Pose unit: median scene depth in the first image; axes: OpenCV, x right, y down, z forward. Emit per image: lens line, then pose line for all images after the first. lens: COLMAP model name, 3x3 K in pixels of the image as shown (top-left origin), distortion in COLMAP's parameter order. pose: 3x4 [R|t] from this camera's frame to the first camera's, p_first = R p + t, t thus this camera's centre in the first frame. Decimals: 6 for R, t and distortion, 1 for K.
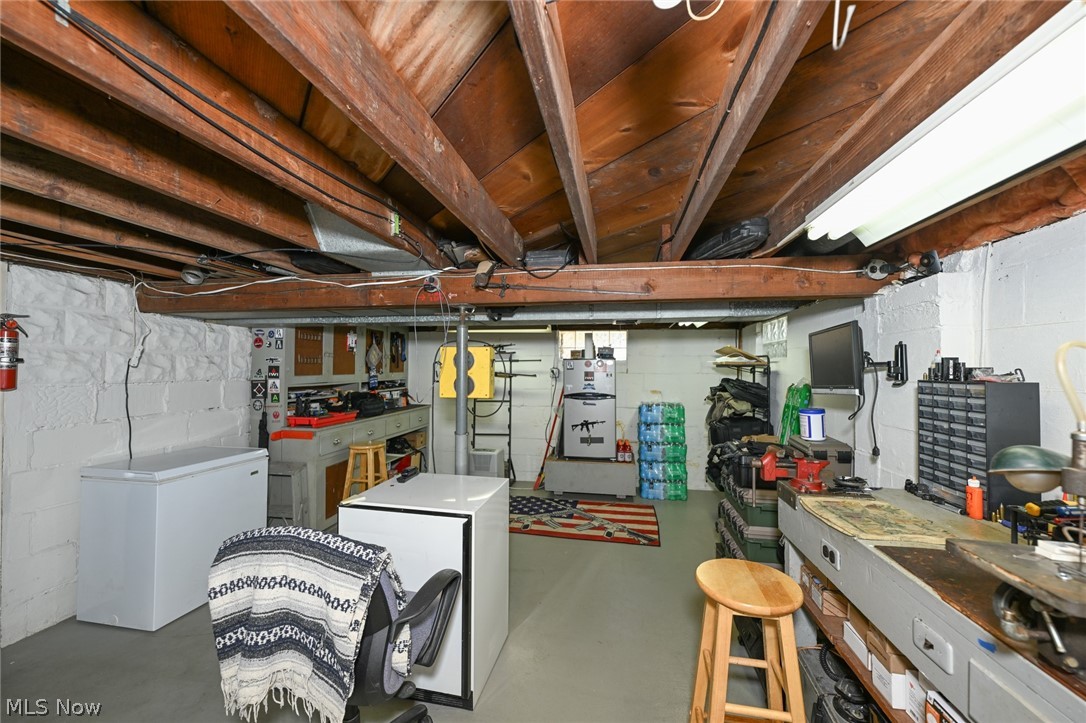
lens RADIAL K [[430.4, 0, 538.0], [0, 430.4, 361.6], [0, 0, 1]] dist [-0.000061, 0.000190]
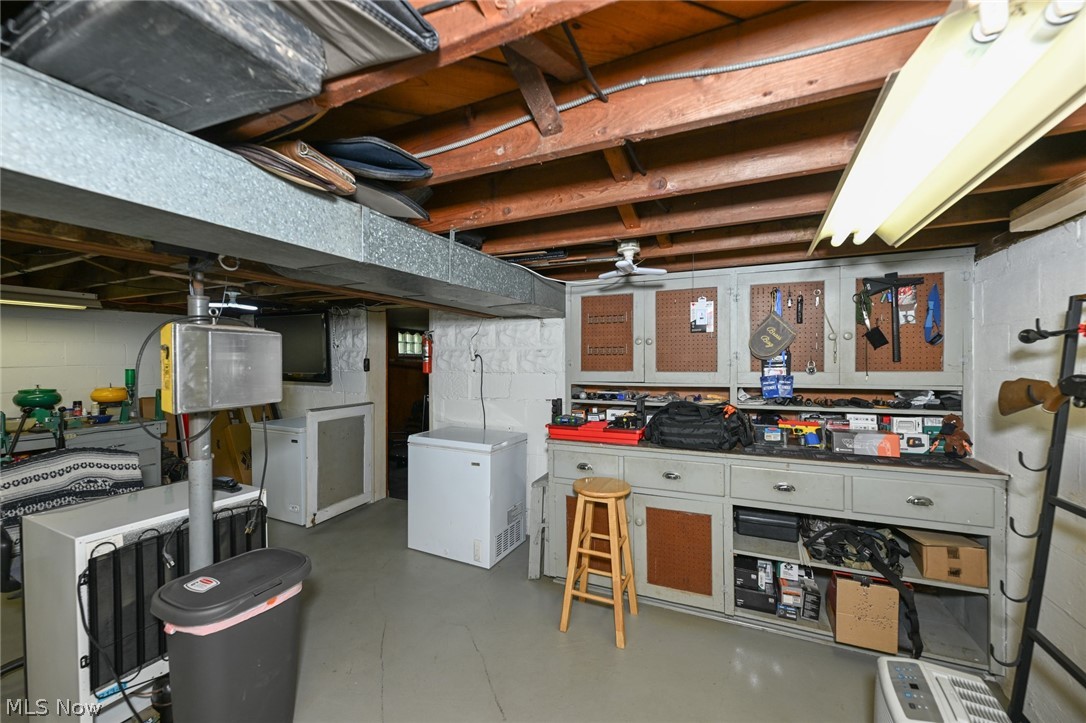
lens RADIAL K [[430.4, 0, 543.6], [0, 430.4, 367.0], [0, 0, 1]] dist [-0.000061, 0.000190]
pose [[-0.251878, 0.009829, -0.967709, 0.177516], [0.010662, 0.999916, 0.007381, 0.015781], [0.967700, -0.008459, -0.251961, 0.893558]]
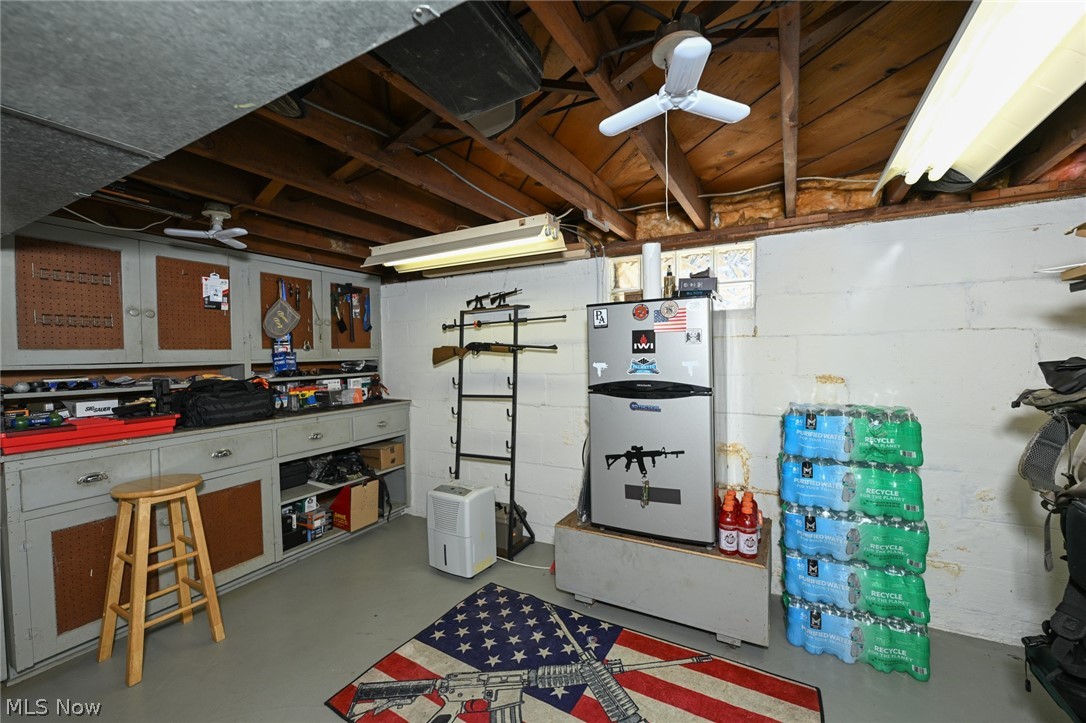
lens RADIAL K [[430.4, 0, 545.3], [0, 430.4, 366.5], [0, 0, 1]] dist [-0.000061, 0.000190]
pose [[0.946478, -0.010710, -0.322591, 0.161293], [0.023963, 0.999023, 0.037139, 0.039537], [0.321878, -0.042882, 0.945810, 0.567675]]
